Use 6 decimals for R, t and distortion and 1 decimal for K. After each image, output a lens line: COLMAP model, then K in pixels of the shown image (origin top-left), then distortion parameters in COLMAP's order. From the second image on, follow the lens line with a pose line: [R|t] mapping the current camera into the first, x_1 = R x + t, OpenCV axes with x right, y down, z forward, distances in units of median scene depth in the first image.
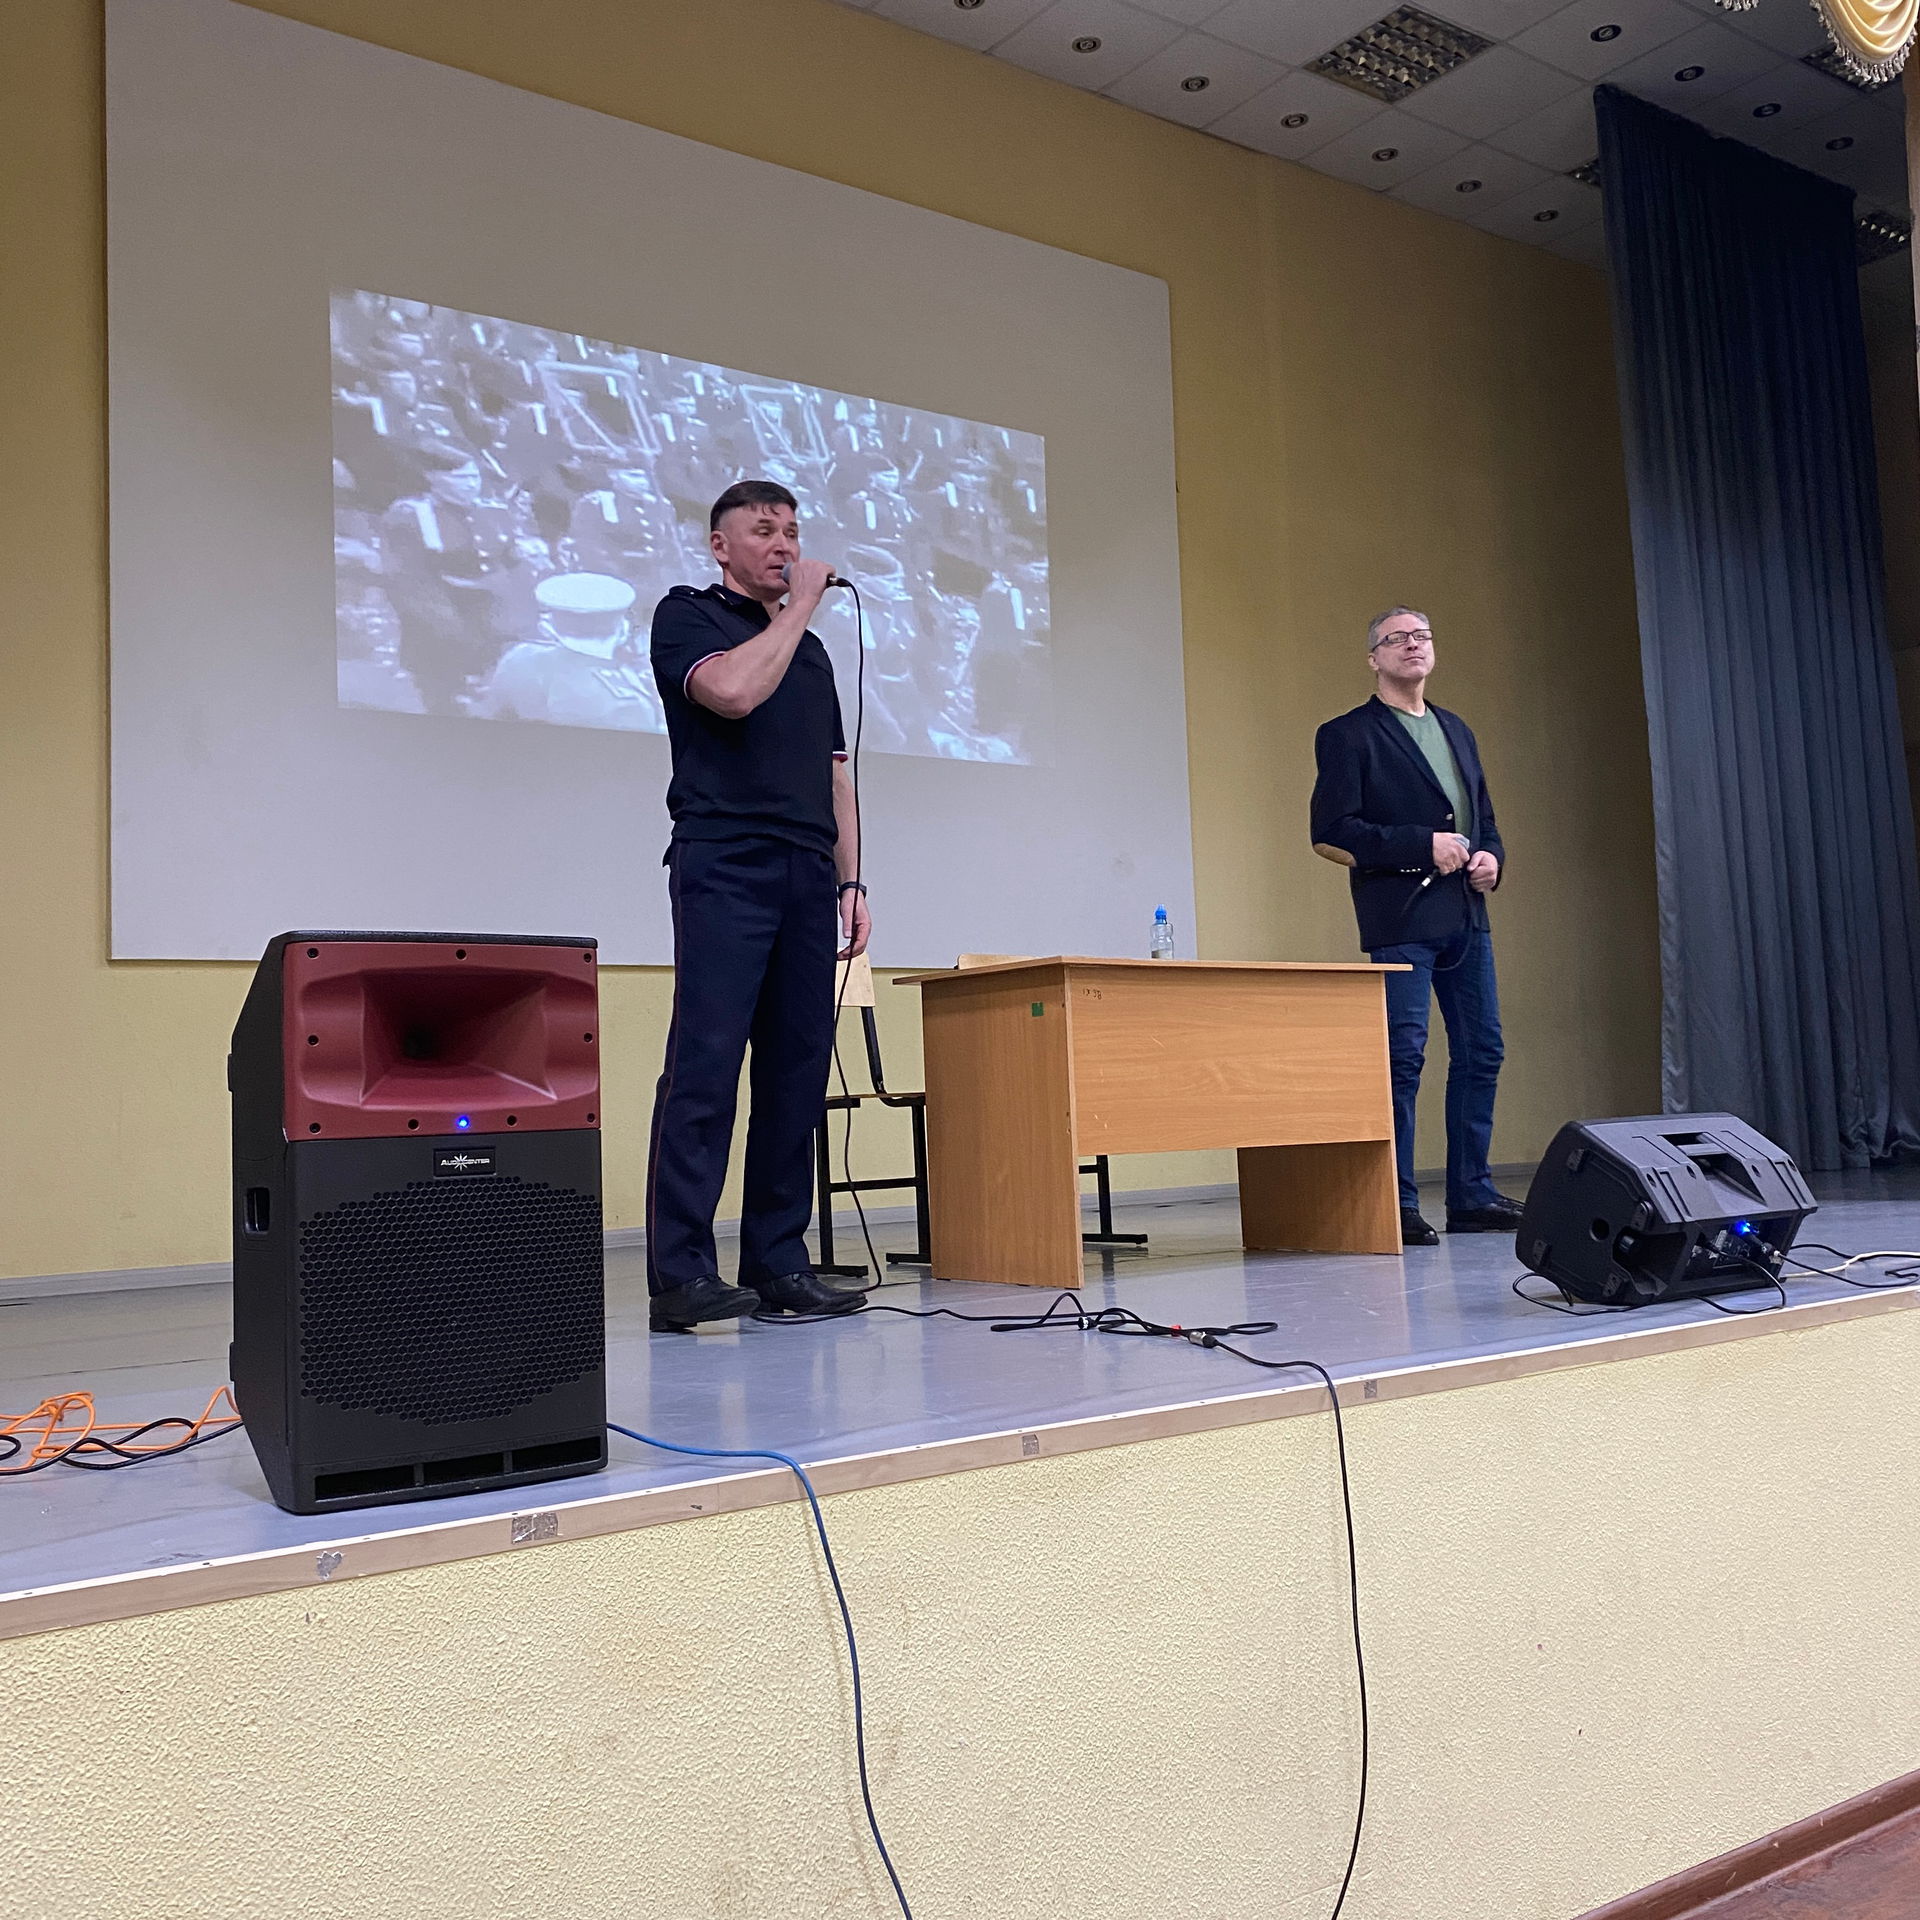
lens RADIAL K [[1910.6, 0, 968.5], [0, 1910.6, 963.2], [0, 0, 1]] dist [0.047185, -0.078640]
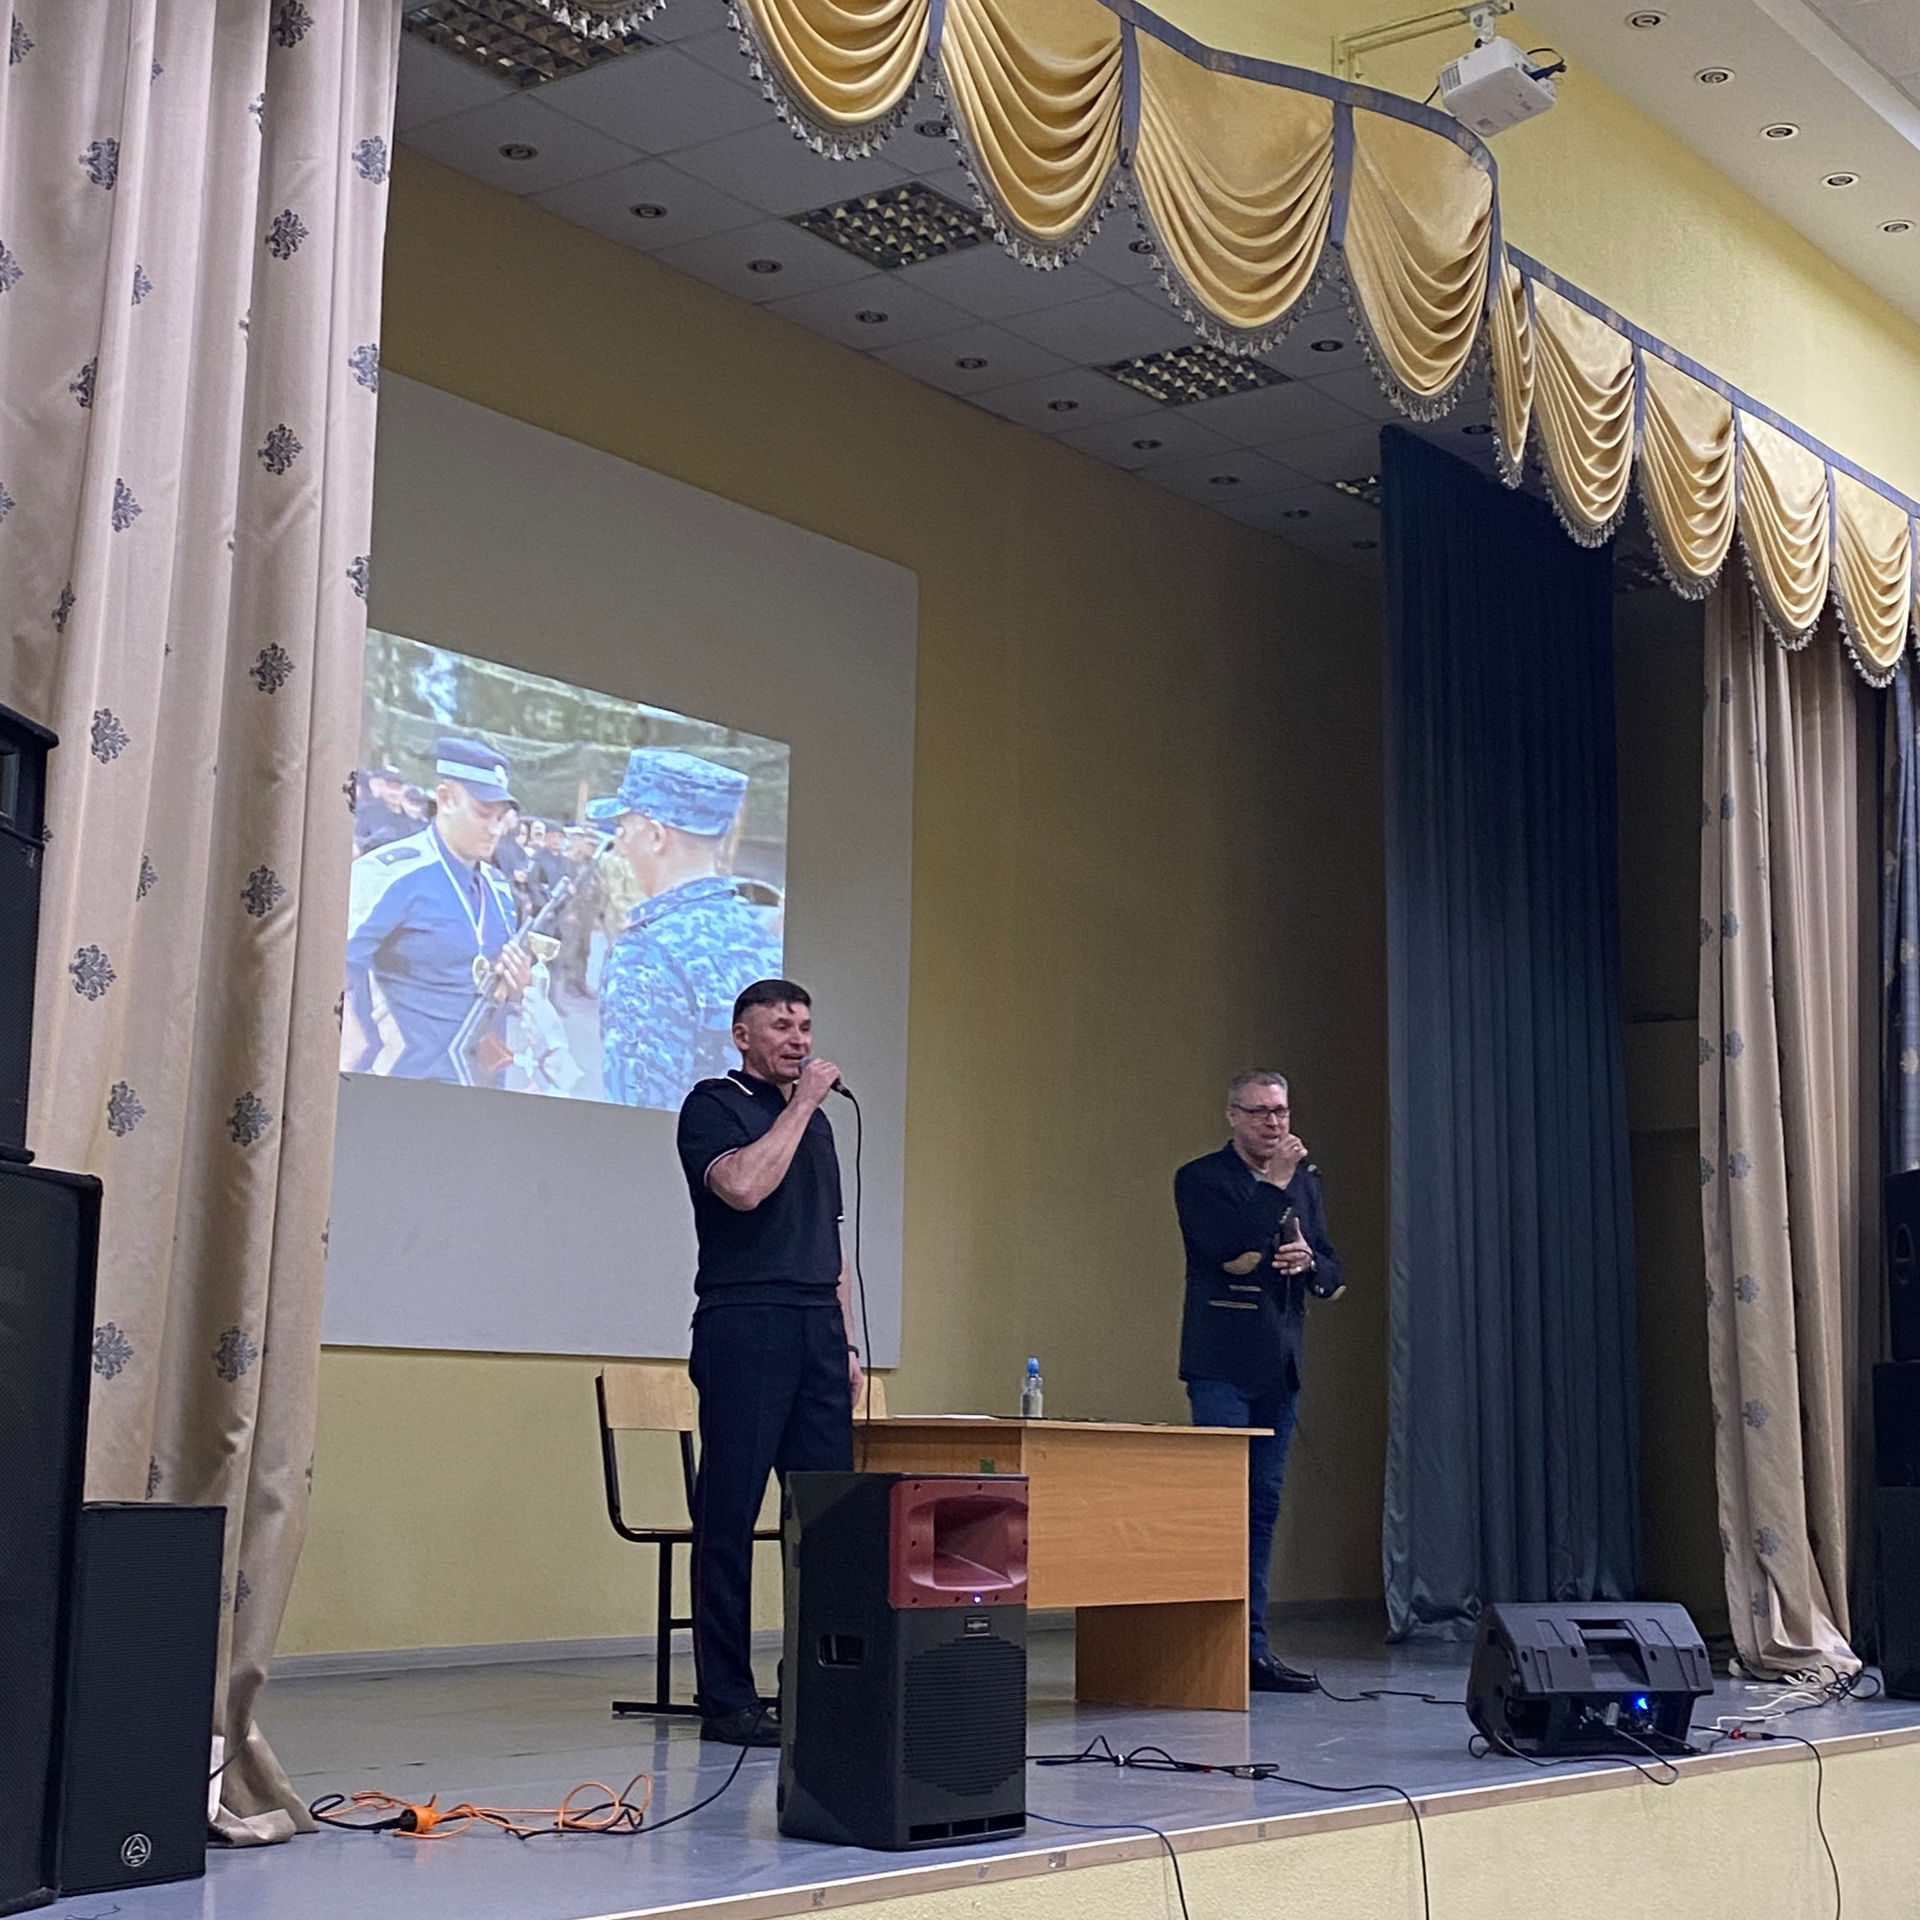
lens RADIAL K [[3265.9, 0, 988.7], [0, 3265.9, 953.6], [0, 0, 1]] dist [0.266409, -0.844287]
pose [[0.949227, 0.099777, 0.298351, -0.620048], [-0.077010, 0.993214, -0.087146, -0.115223], [-0.305021, 0.059746, 0.950470, -0.884726]]
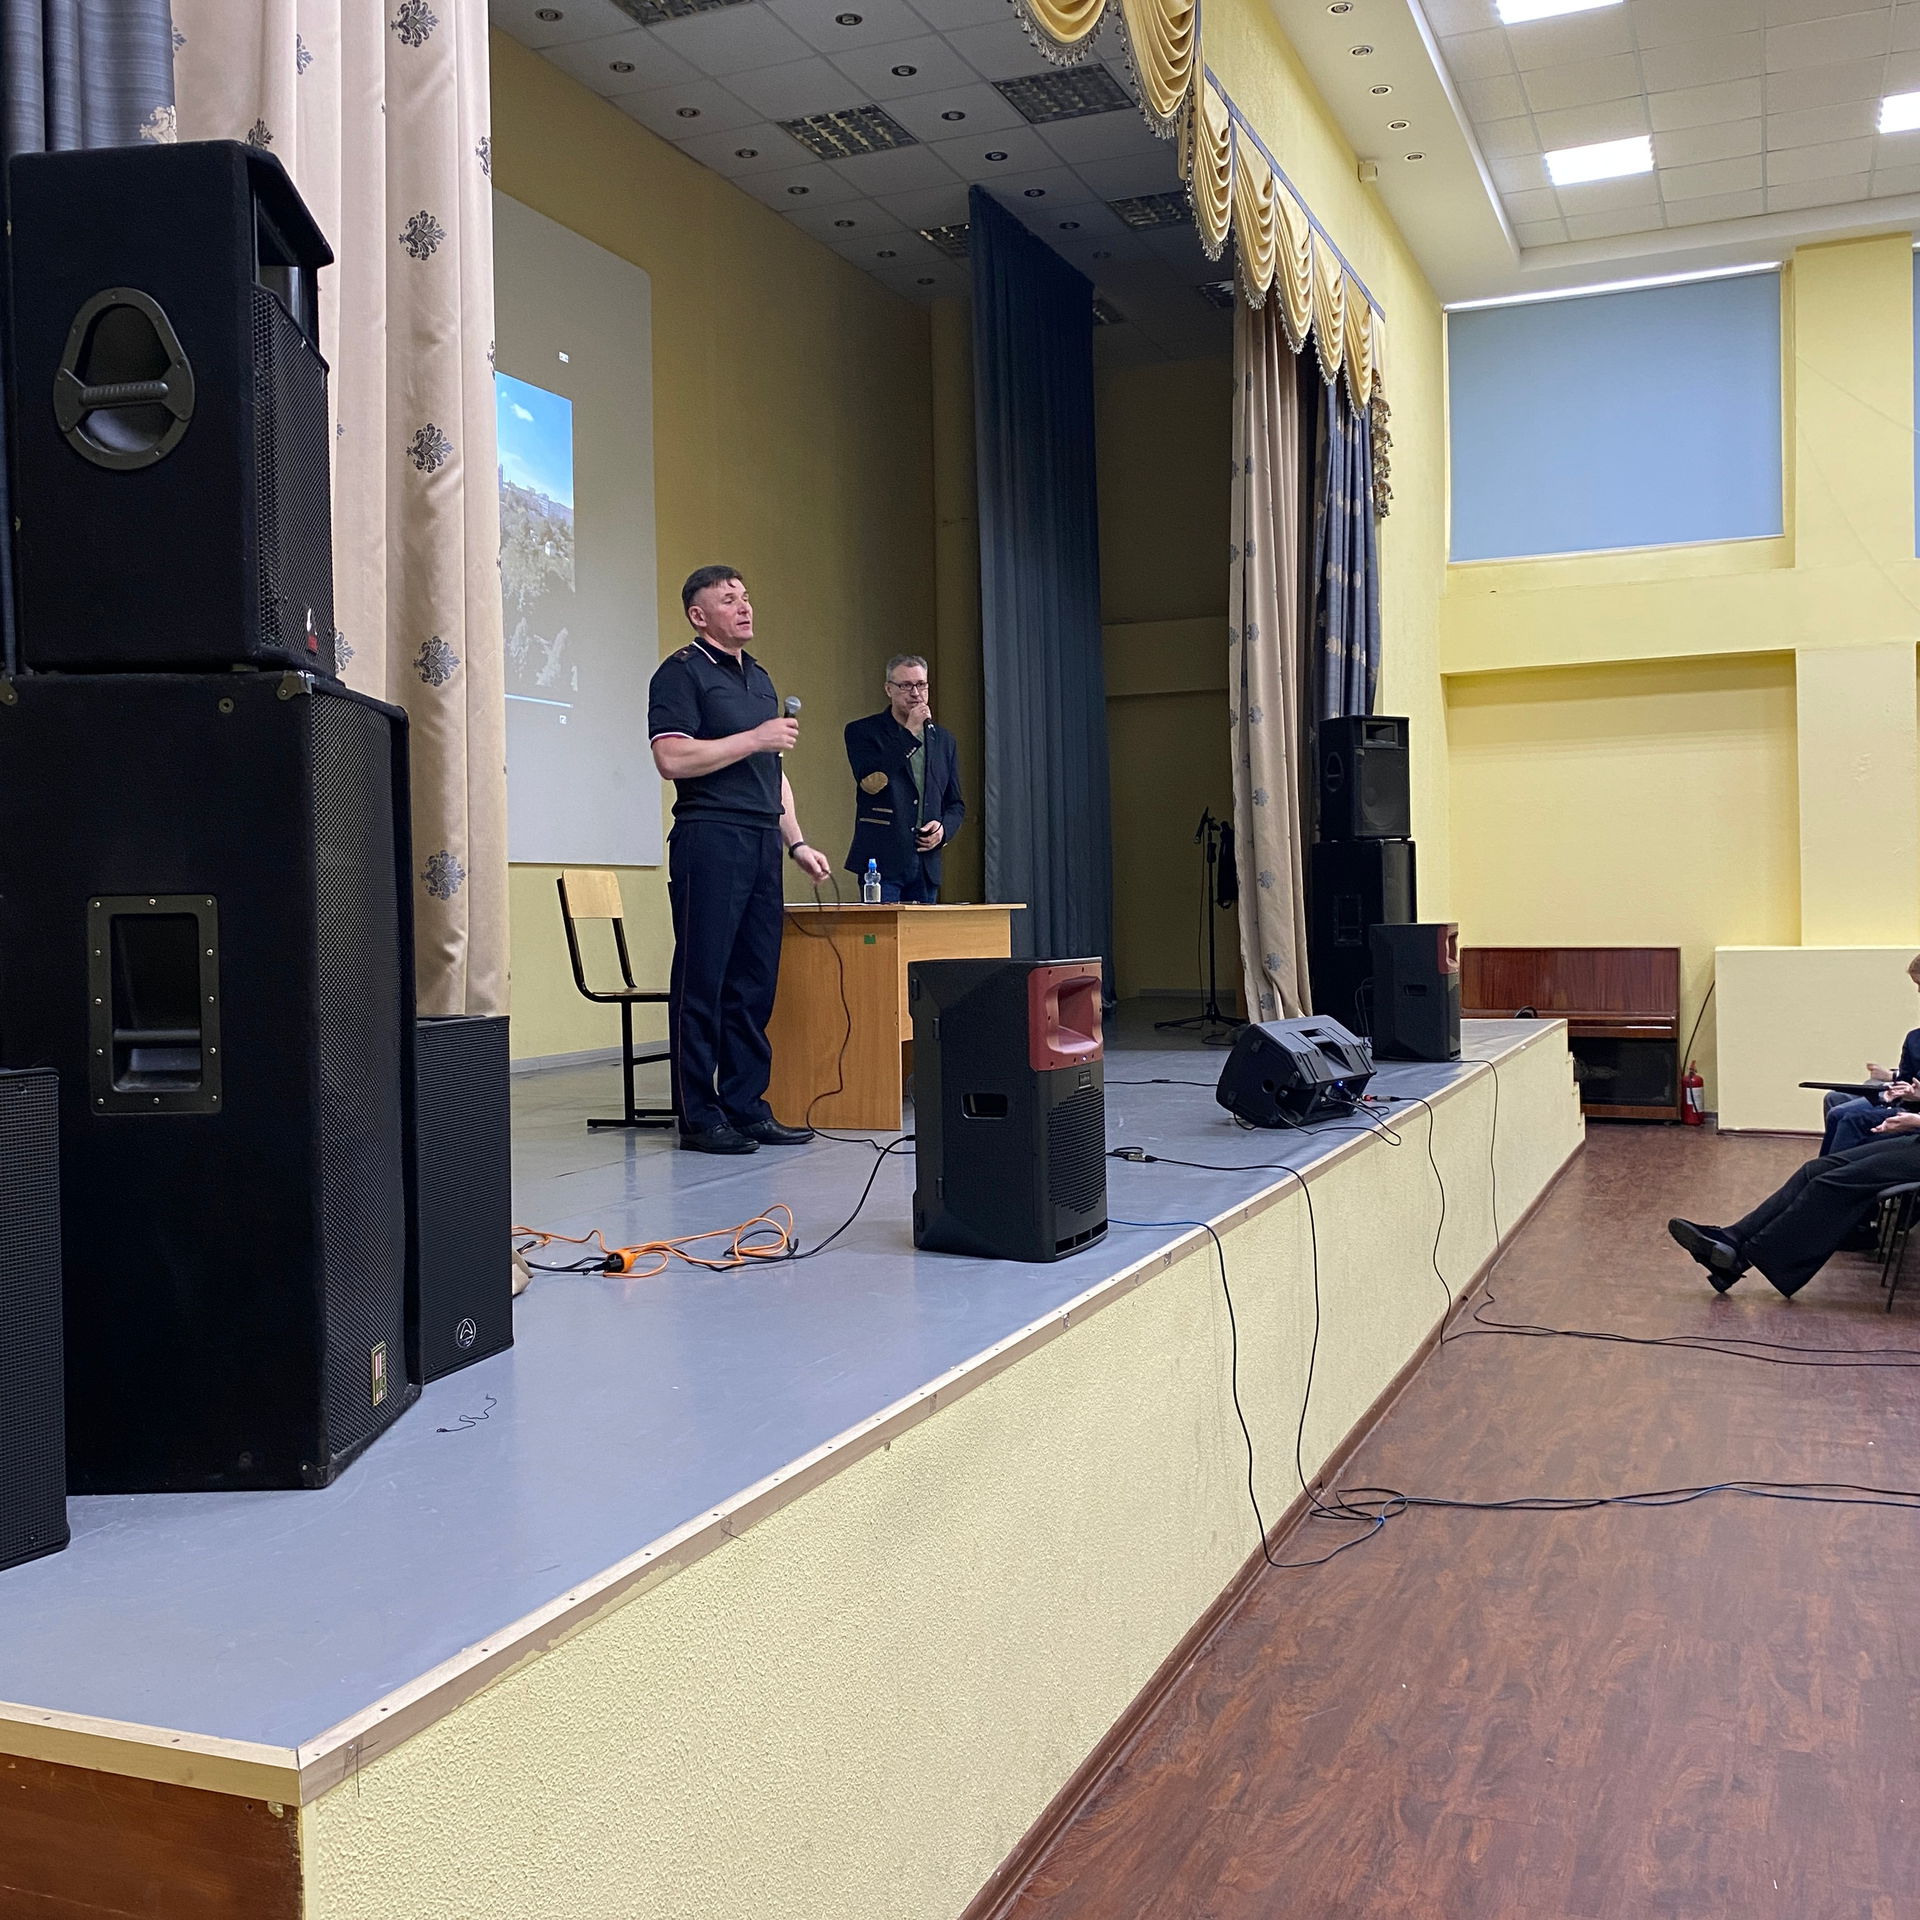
lens RADIAL K [[1969.2, 0, 960.0], [0, 1969.2, 960.0], [0, 0, 1]] dist [-0.000487, -0.020786]
pose [[0.846747, 0.007464, 0.531943, -0.785793], [-0.055205, 0.995736, 0.073905, -0.083774], [-0.529123, -0.091945, 0.843549, -0.310783]]
